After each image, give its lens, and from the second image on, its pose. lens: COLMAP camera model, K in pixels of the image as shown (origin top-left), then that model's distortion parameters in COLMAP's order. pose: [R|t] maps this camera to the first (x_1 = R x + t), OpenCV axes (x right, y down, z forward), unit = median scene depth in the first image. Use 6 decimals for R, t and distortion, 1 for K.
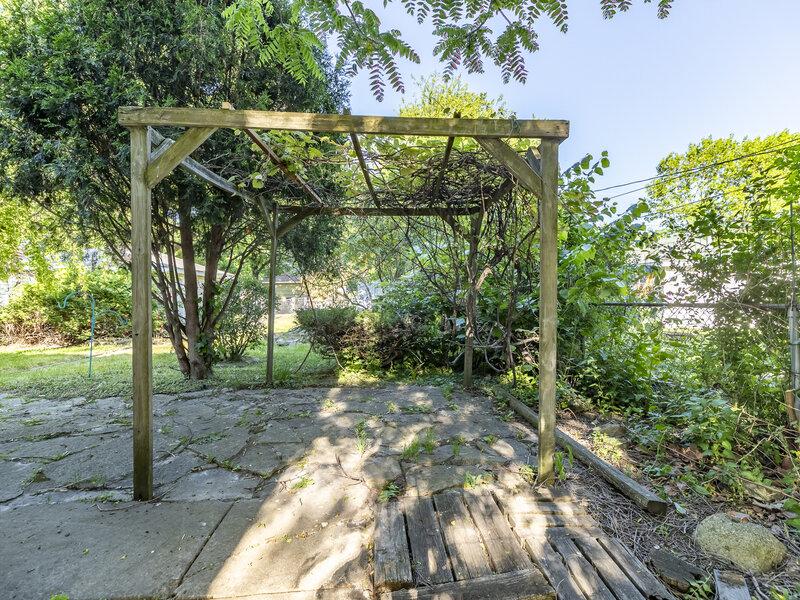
lens RADIAL K [[401.2, 0, 400.5], [0, 401.2, 295.1], [0, 0, 1]] dist [0.025647, -0.009636]
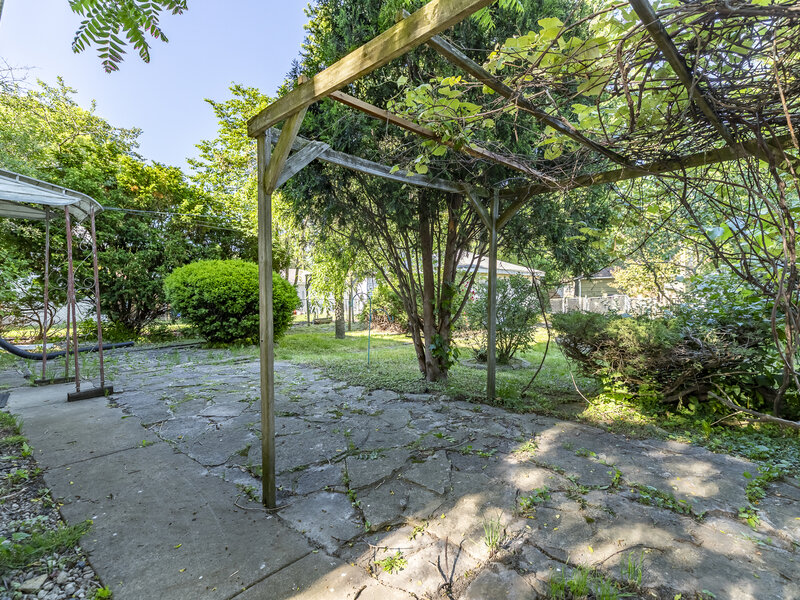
lens RADIAL K [[401.2, 0, 400.5], [0, 401.2, 295.1], [0, 0, 1]] dist [0.025647, -0.009636]
pose [[0.706916, 0.003192, -0.707291, 0.147530], [0.004402, 0.999951, 0.008912, -0.012289], [0.707284, -0.009413, 0.706867, 0.254672]]
